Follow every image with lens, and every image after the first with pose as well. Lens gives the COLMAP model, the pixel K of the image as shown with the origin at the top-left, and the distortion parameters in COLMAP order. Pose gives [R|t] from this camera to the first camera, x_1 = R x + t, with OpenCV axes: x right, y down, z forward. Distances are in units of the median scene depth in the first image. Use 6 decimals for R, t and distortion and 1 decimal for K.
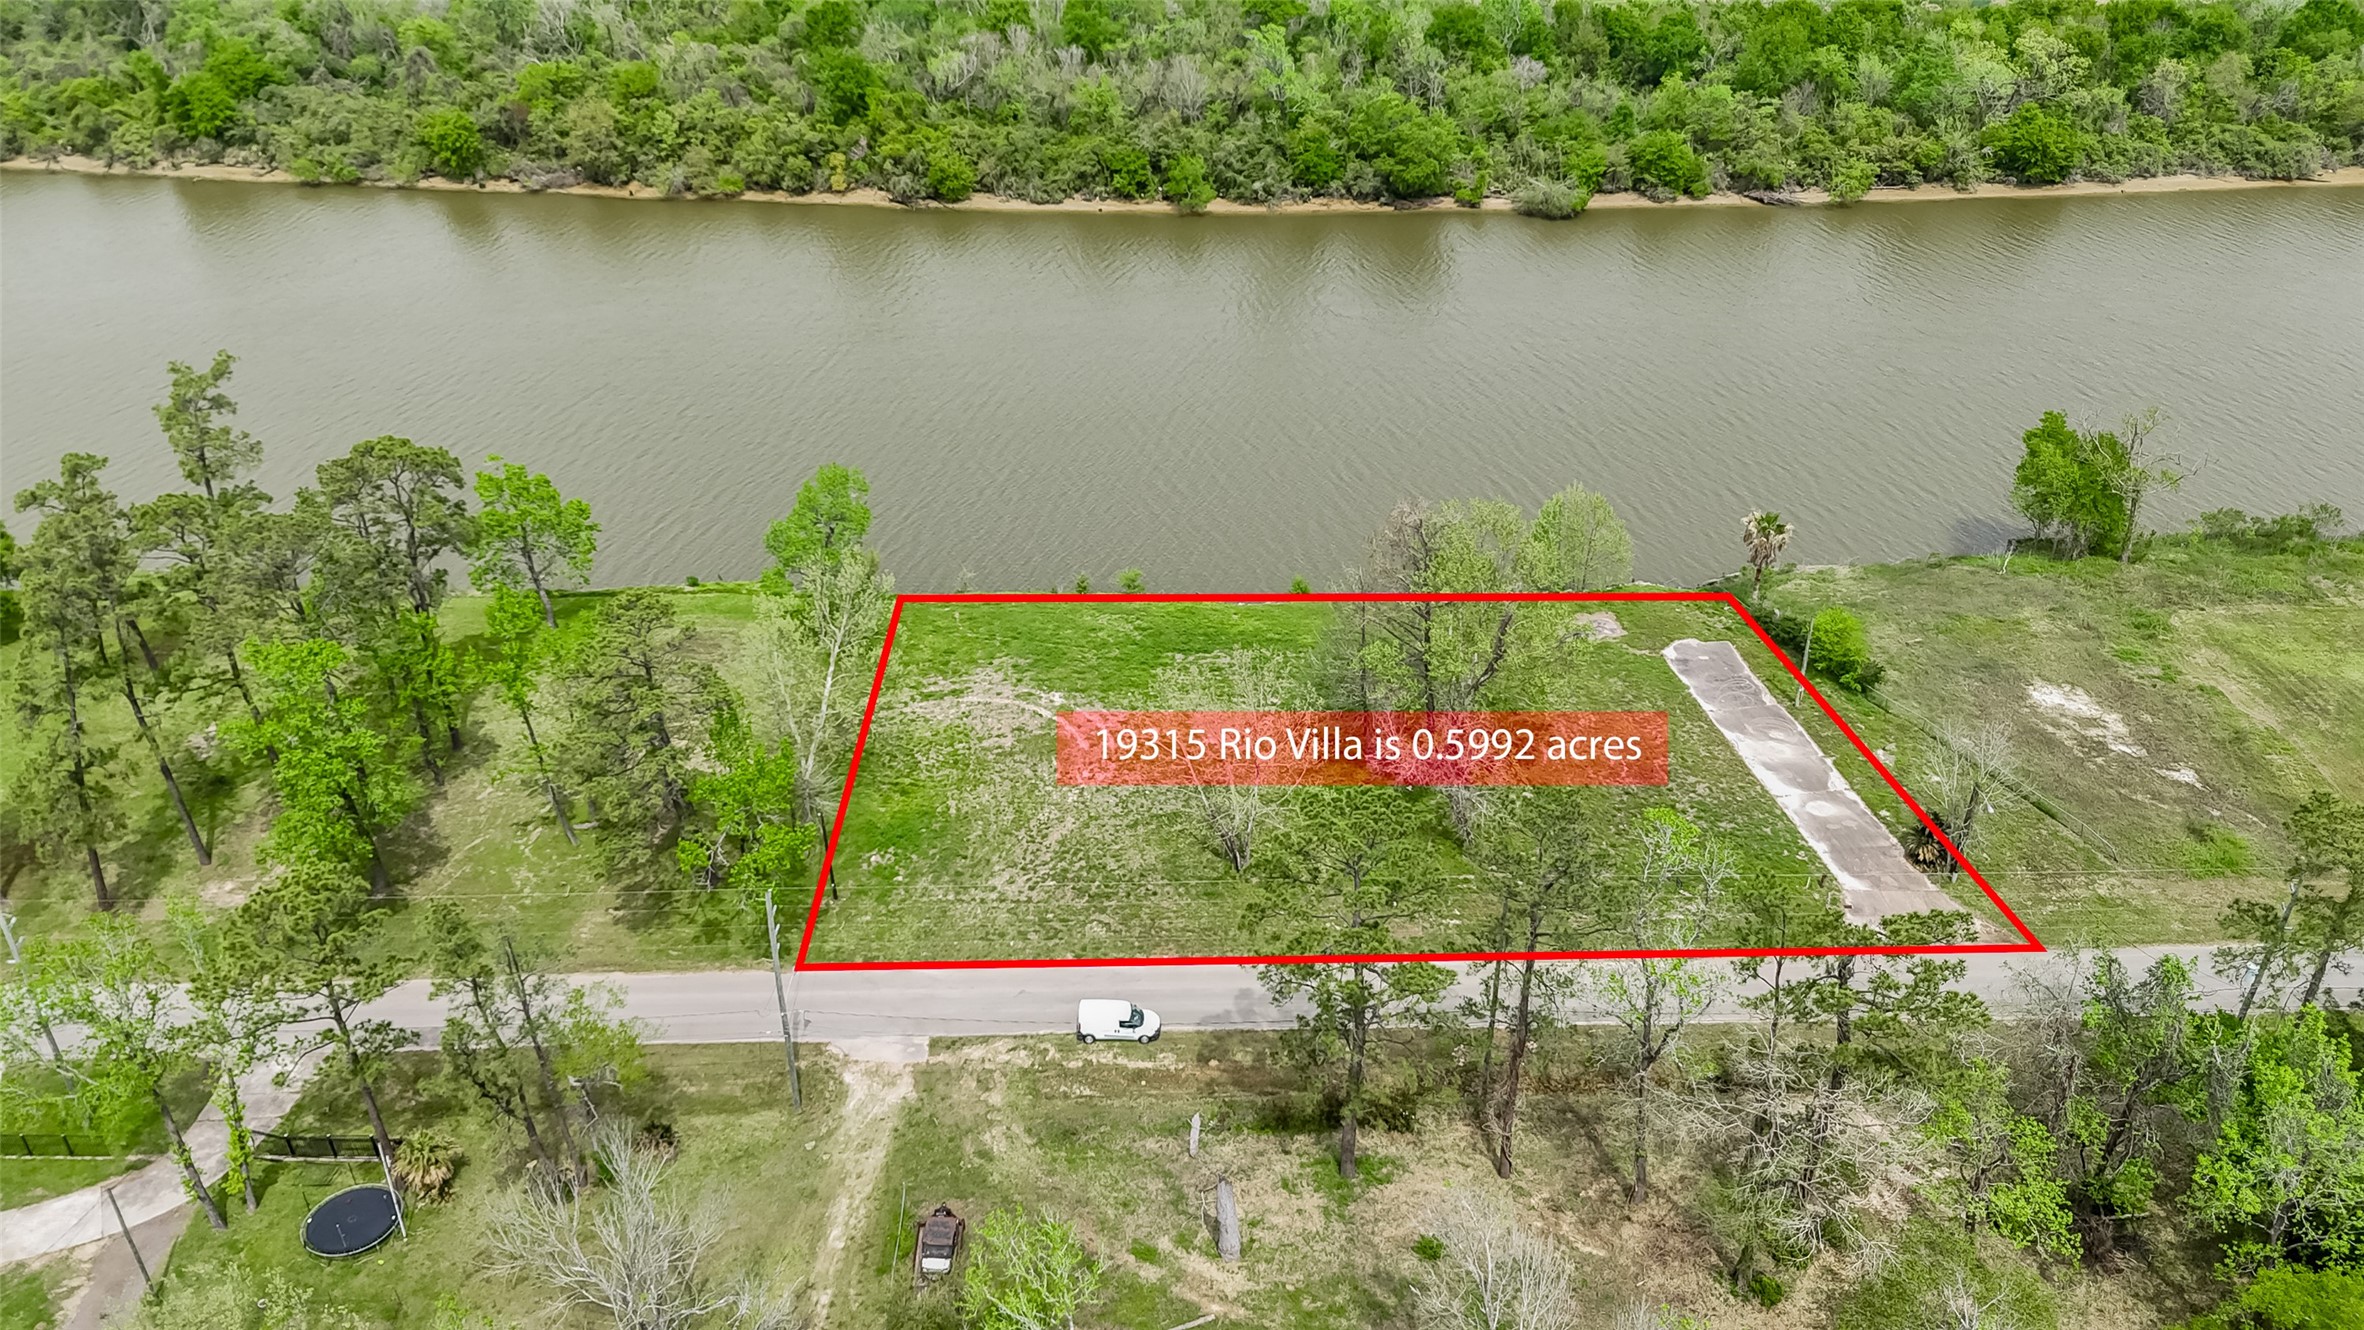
lens RADIAL K [[1748.1, 0, 1187.4], [0, 1748.1, 665.4], [0, 0, 1]] dist [0.050814, -0.041971]
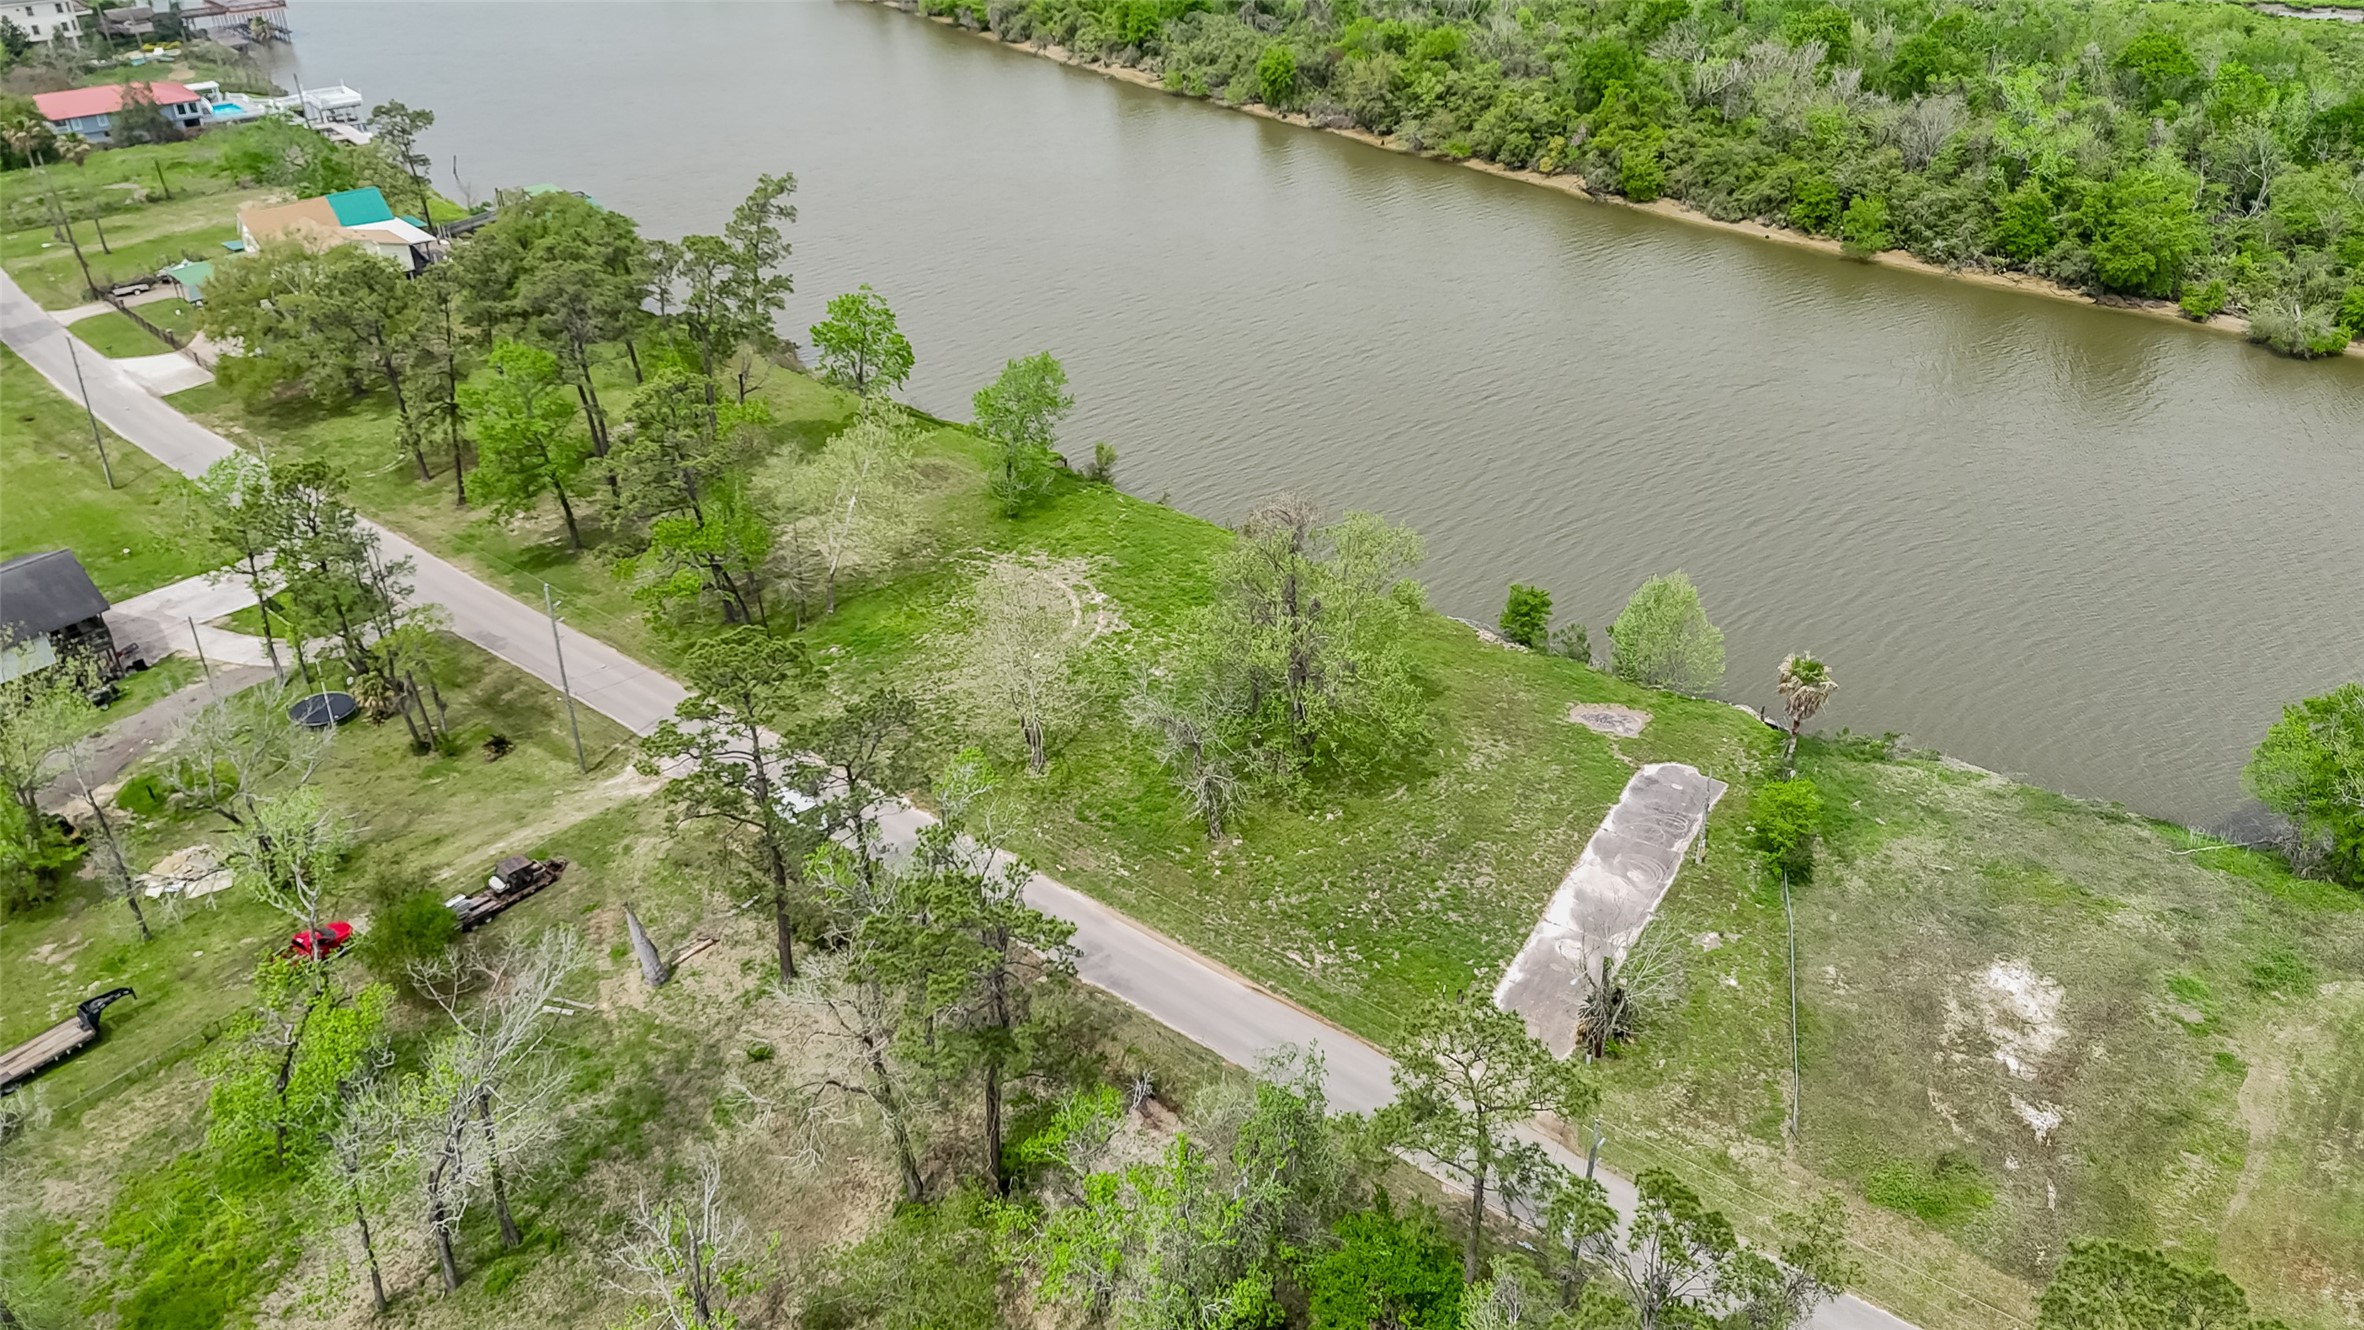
lens RADIAL K [[1748.1, 0, 1187.4], [0, 1748.1, 665.4], [0, 0, 1]] dist [0.050814, -0.041971]
pose [[0.765201, 0.331614, -0.551815, 0.314397], [-0.329932, 0.938014, 0.106185, -0.040885], [0.552822, 0.100809, 0.827179, 0.064518]]
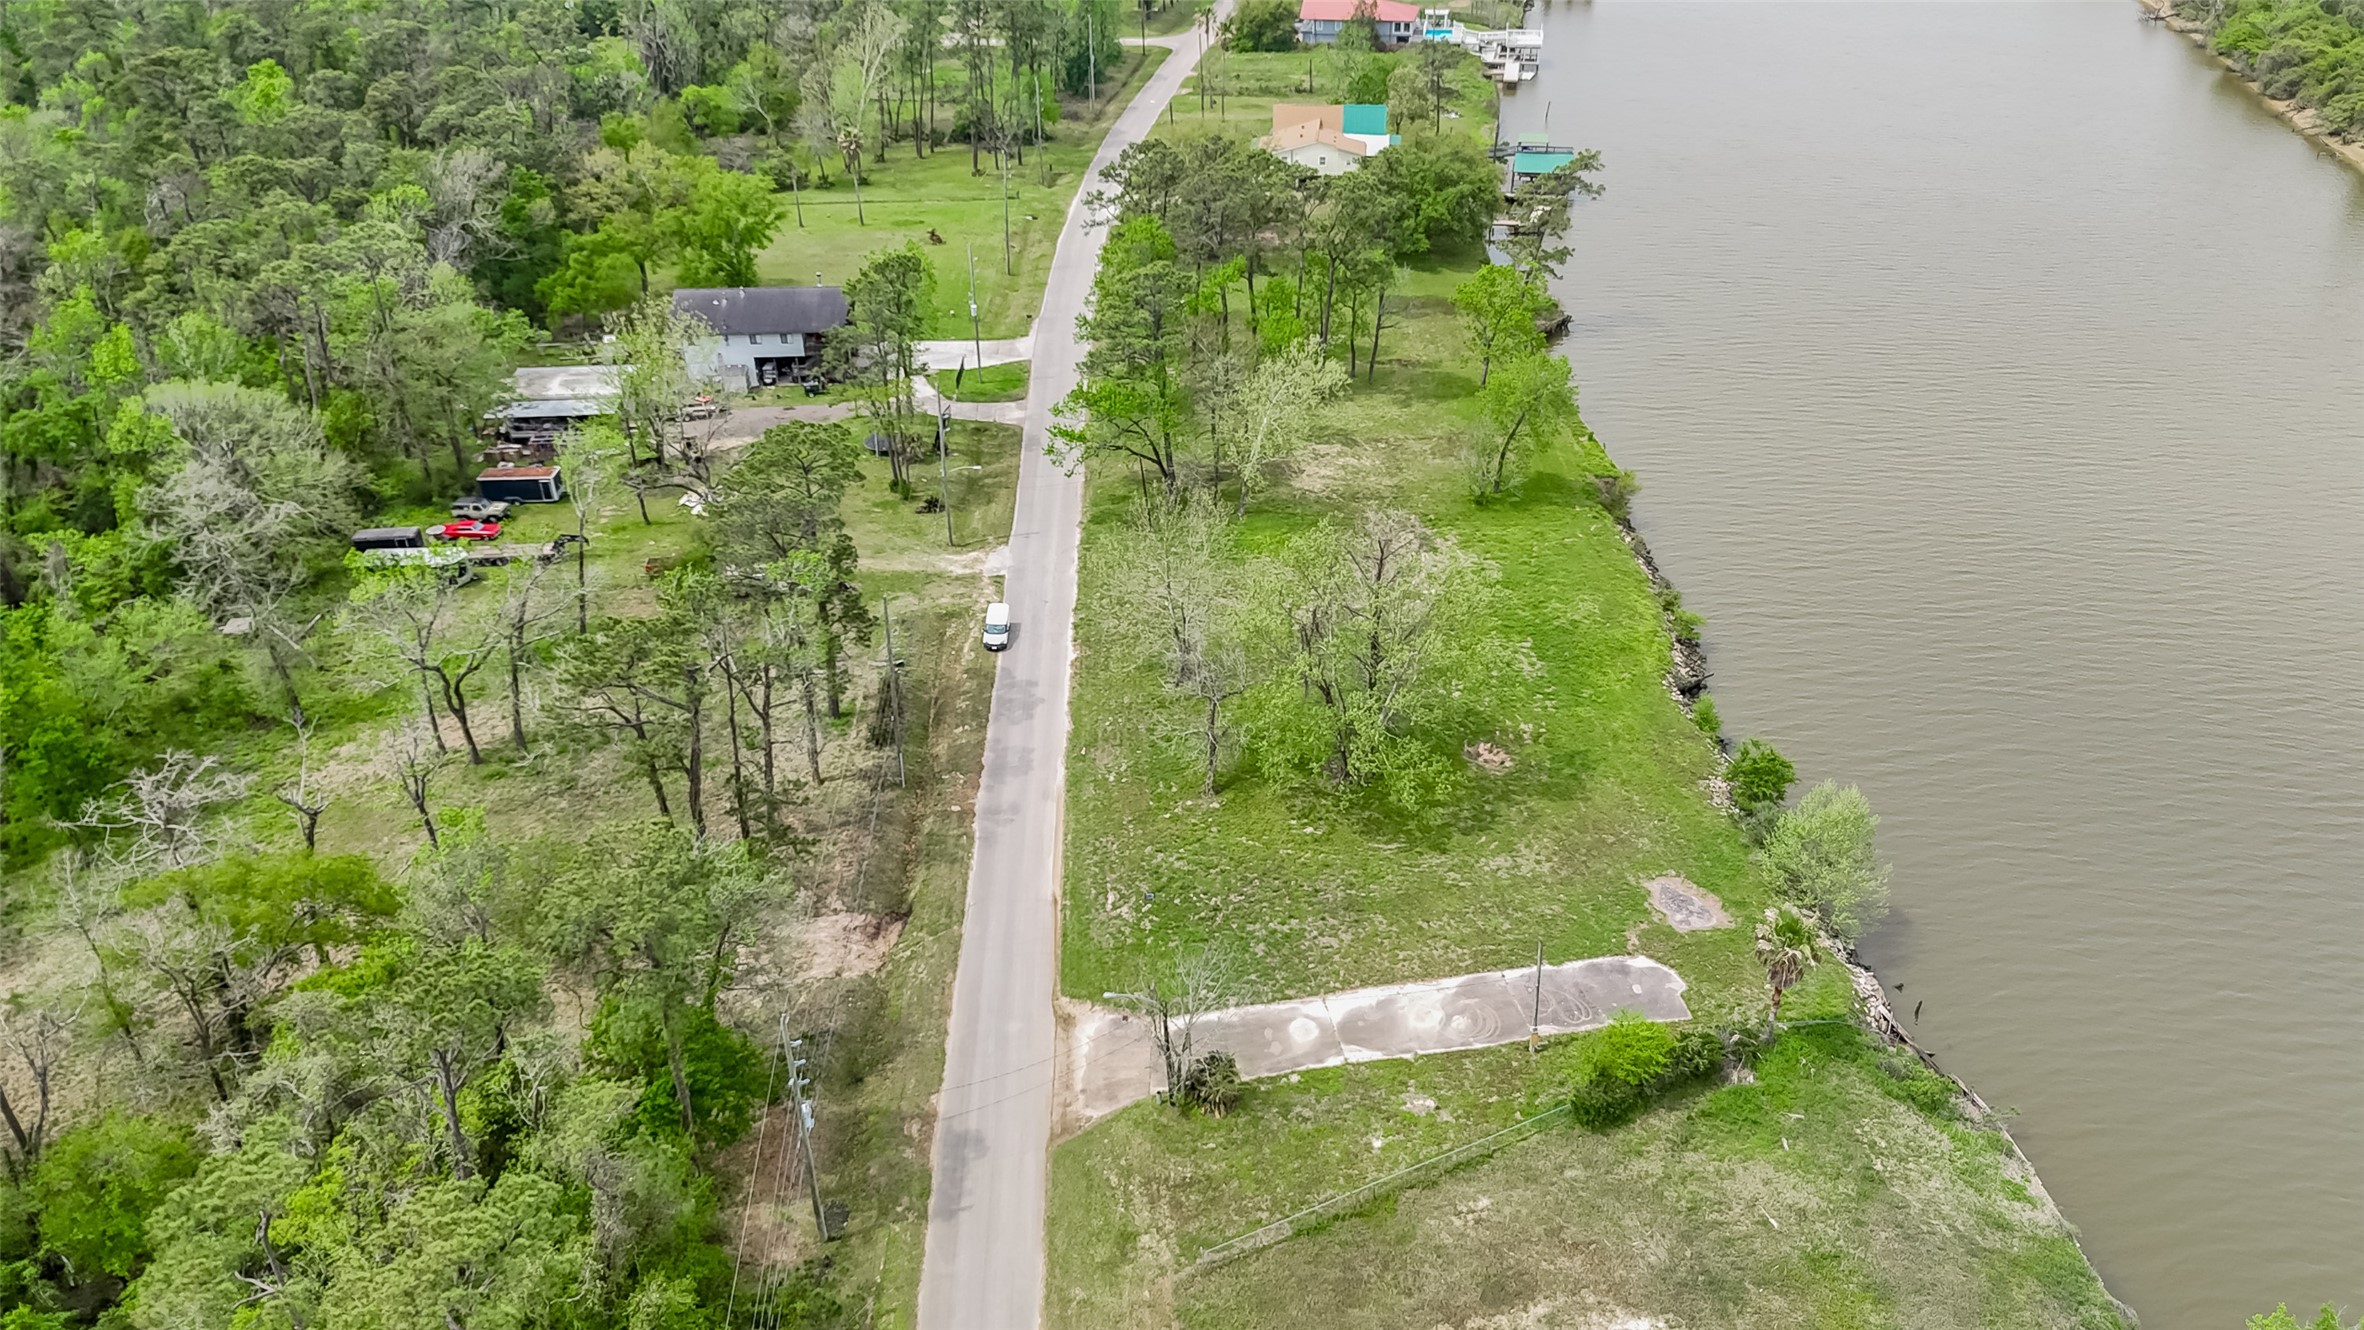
lens RADIAL K [[1741.1, 0, 1182.0], [0, 1741.1, 665.0], [0, 0, 1]] dist [0.074815, -0.078145]
pose [[0.014162, 0.517683, -0.855455, 0.473000], [-0.502639, 0.743273, 0.441474, -0.187582], [0.864380, 0.423733, 0.270734, 0.309357]]
